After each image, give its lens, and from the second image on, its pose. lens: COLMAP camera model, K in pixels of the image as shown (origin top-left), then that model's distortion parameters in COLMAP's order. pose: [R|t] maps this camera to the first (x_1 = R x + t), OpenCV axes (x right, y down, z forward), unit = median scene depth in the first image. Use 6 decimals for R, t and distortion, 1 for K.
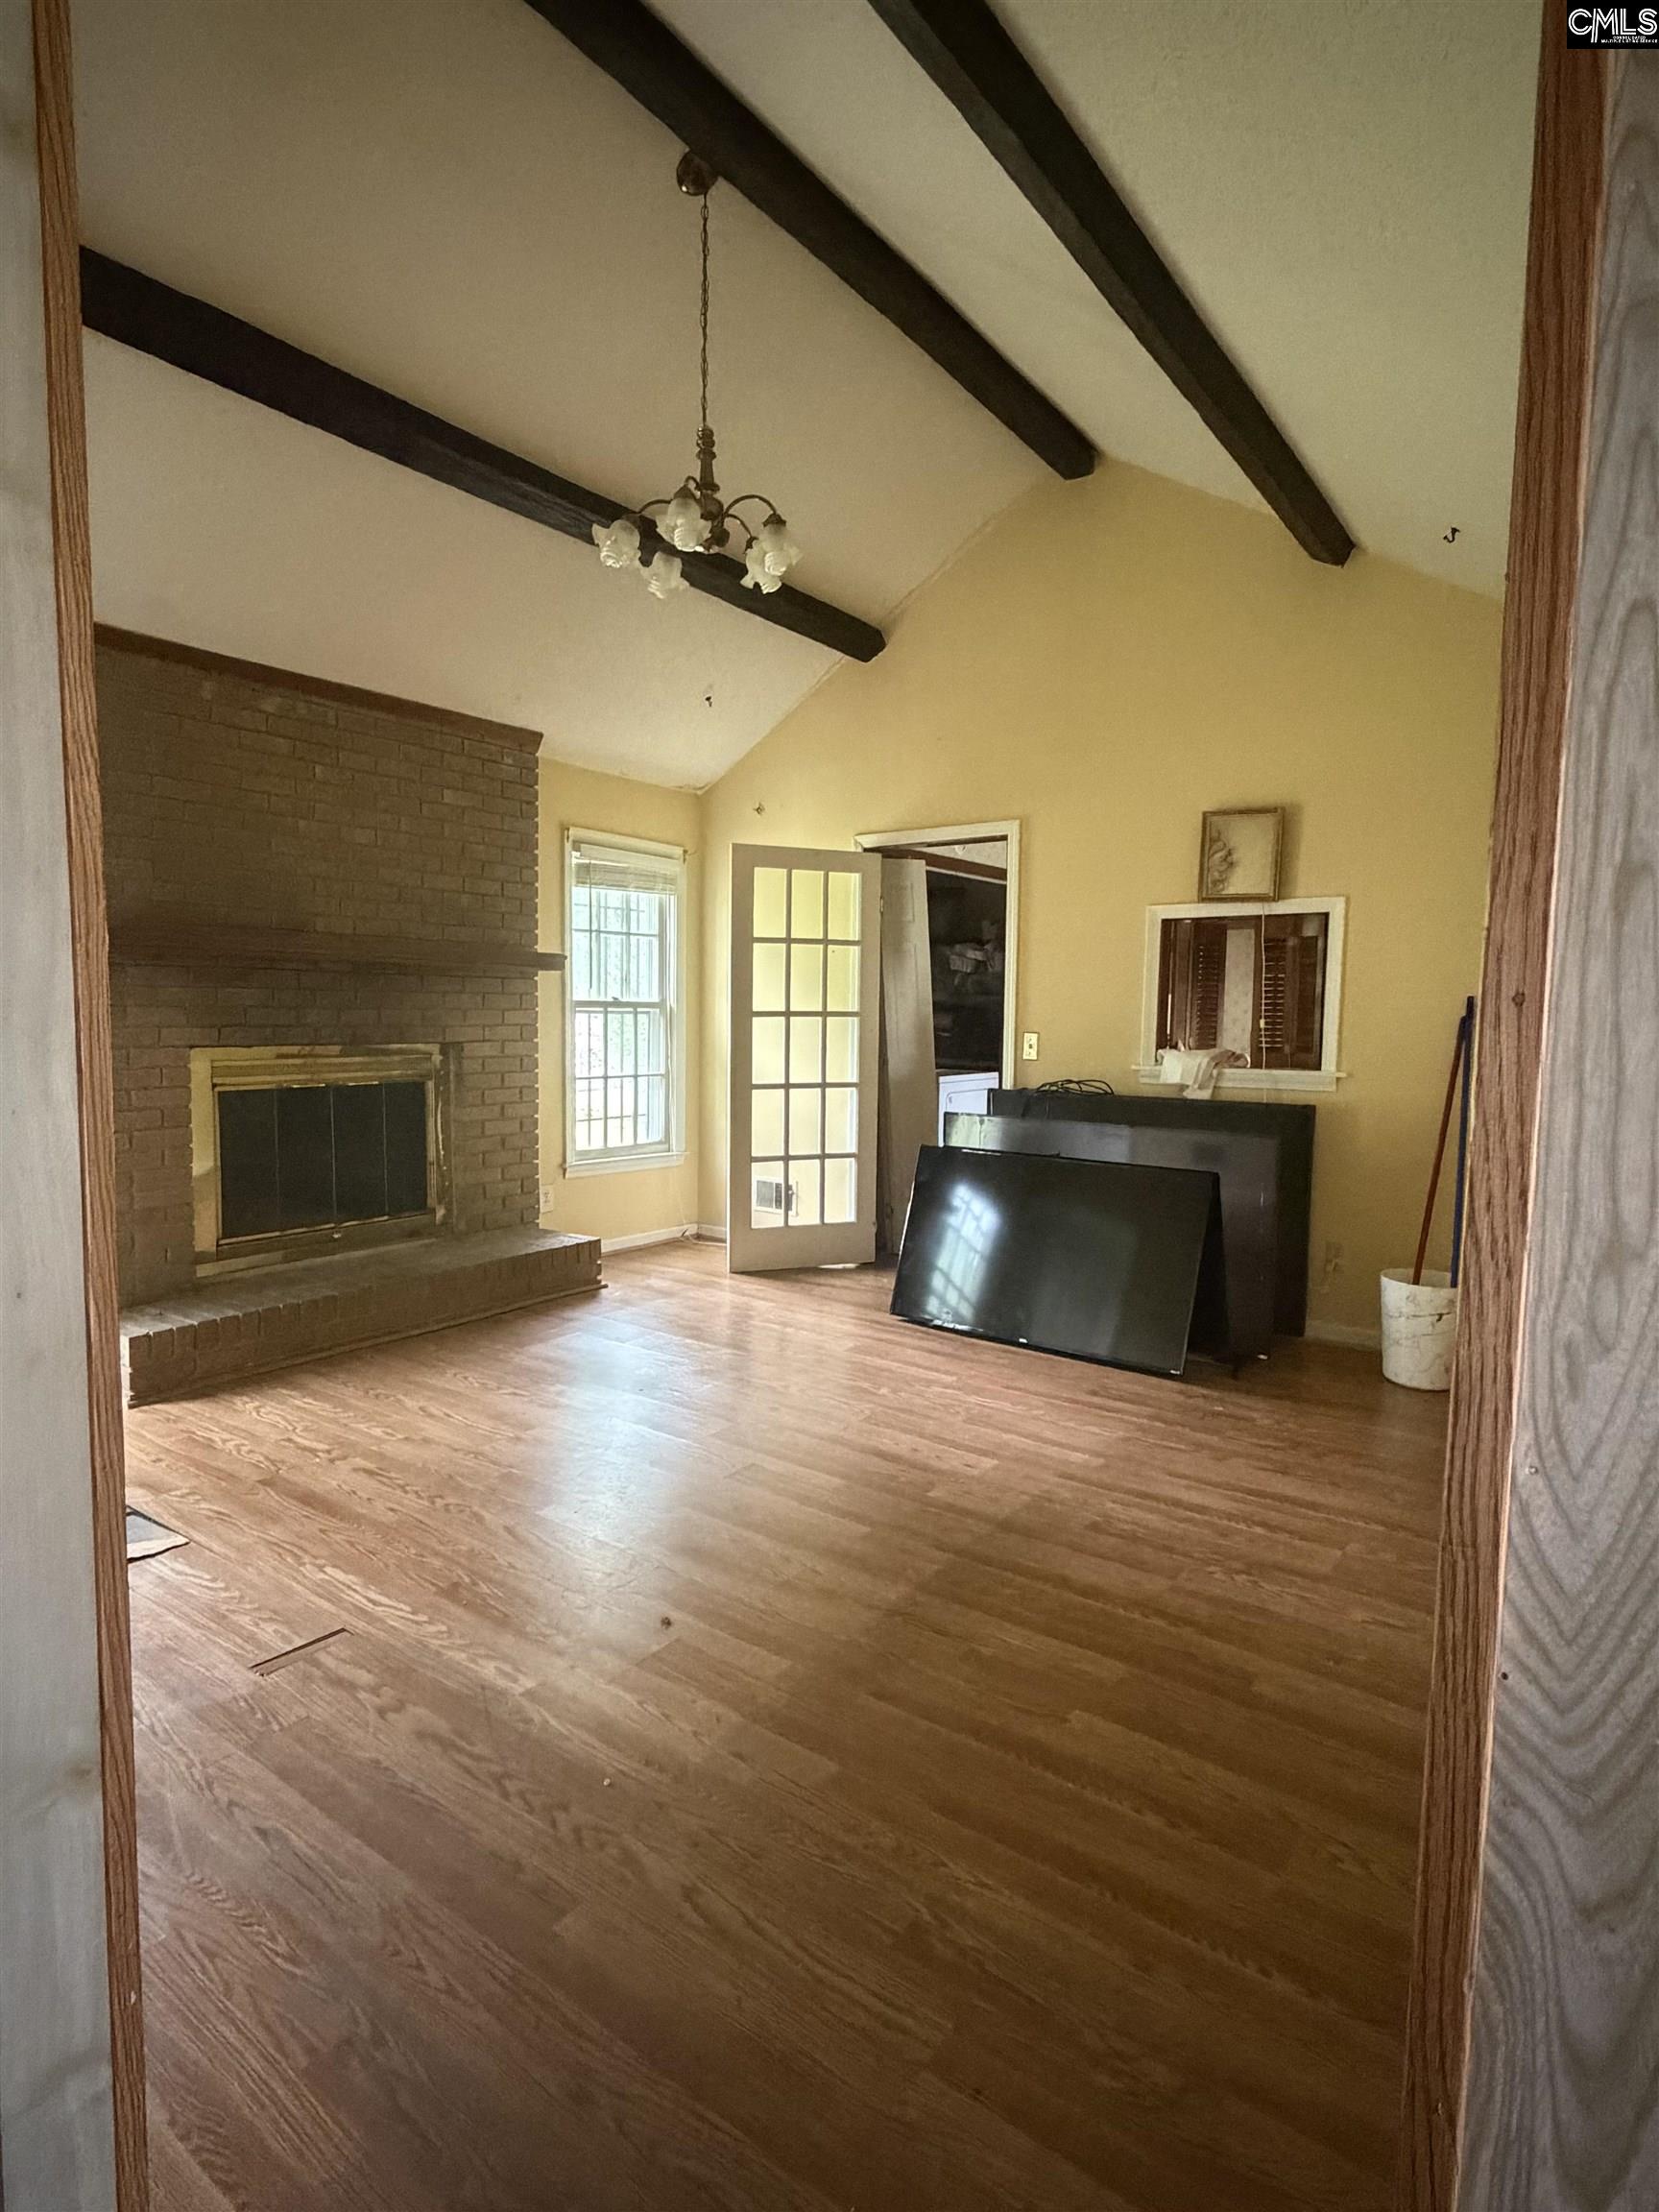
lens RADIAL K [[1172.5, 0, 824.2], [0, 1172.5, 1109.2], [0, 0, 1]] dist [-0.000071, 0.001393]
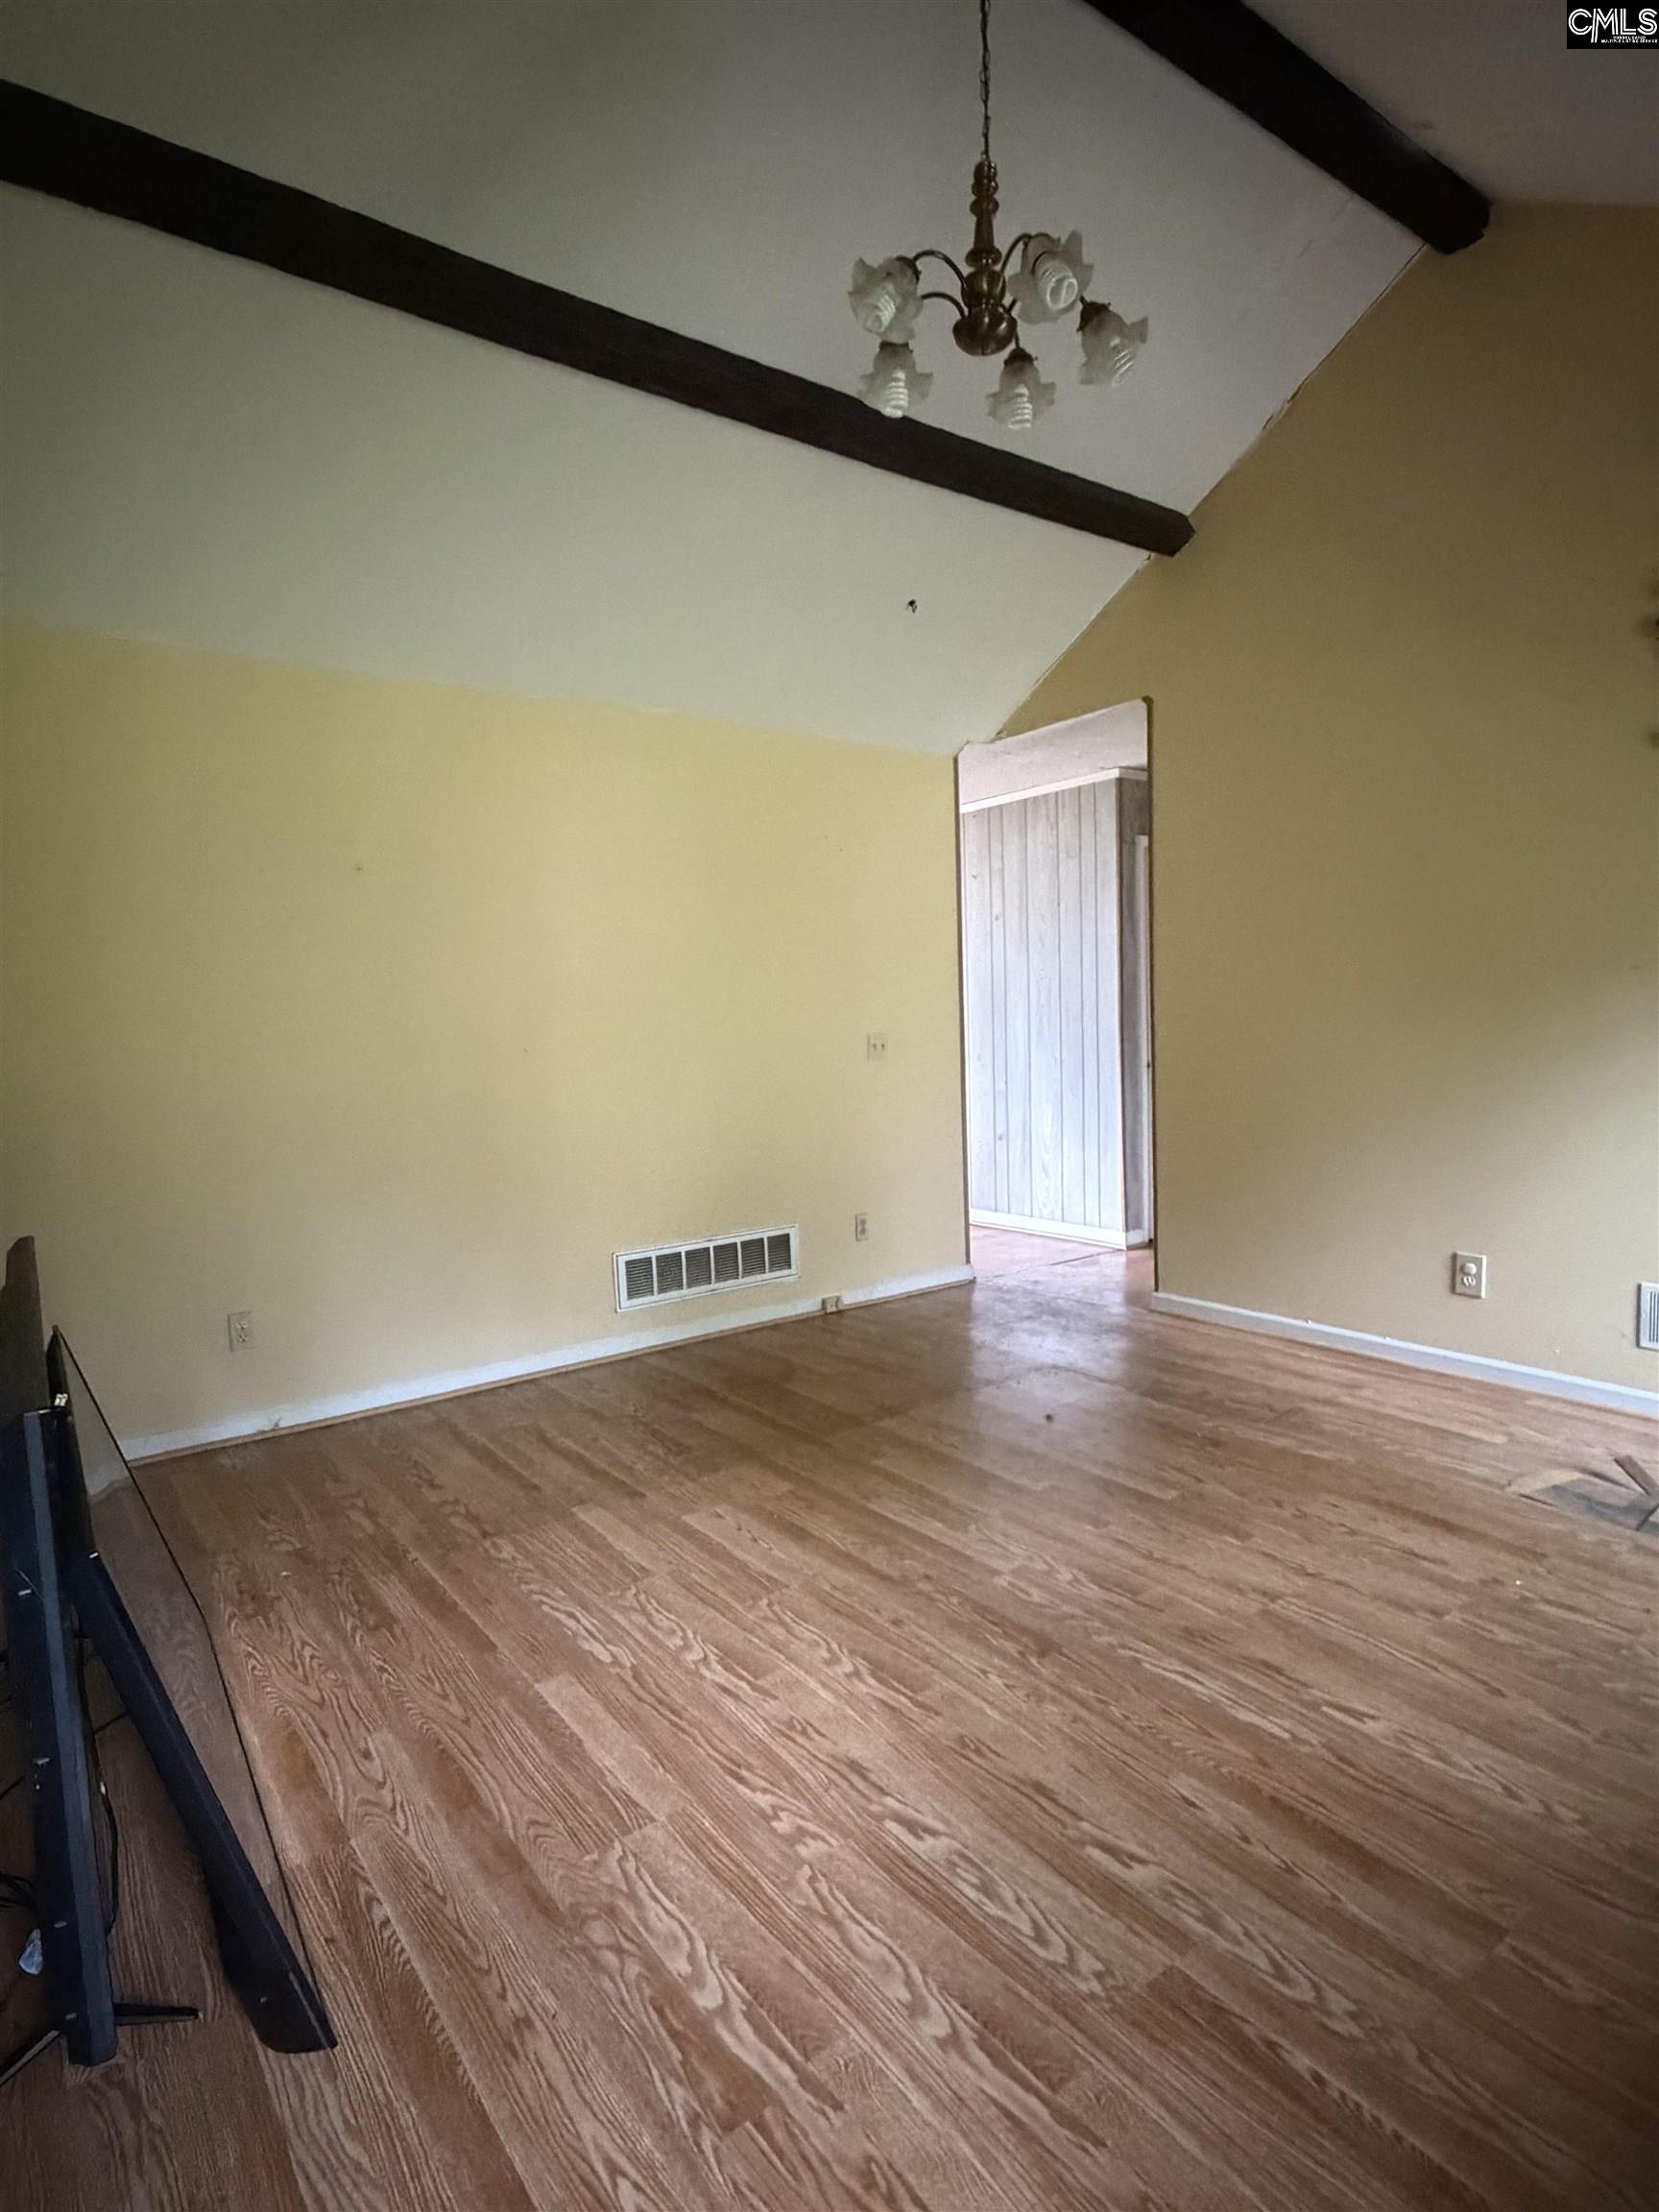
lens RADIAL K [[1172.5, 0, 824.2], [0, 1172.5, 1109.2], [0, 0, 1]] dist [-0.000071, 0.001393]
pose [[-0.956205, -0.007573, 0.292601, -0.208904], [0.043209, 0.985060, 0.166700, -0.145983], [-0.289492, 0.172043, -0.941592, 1.712030]]
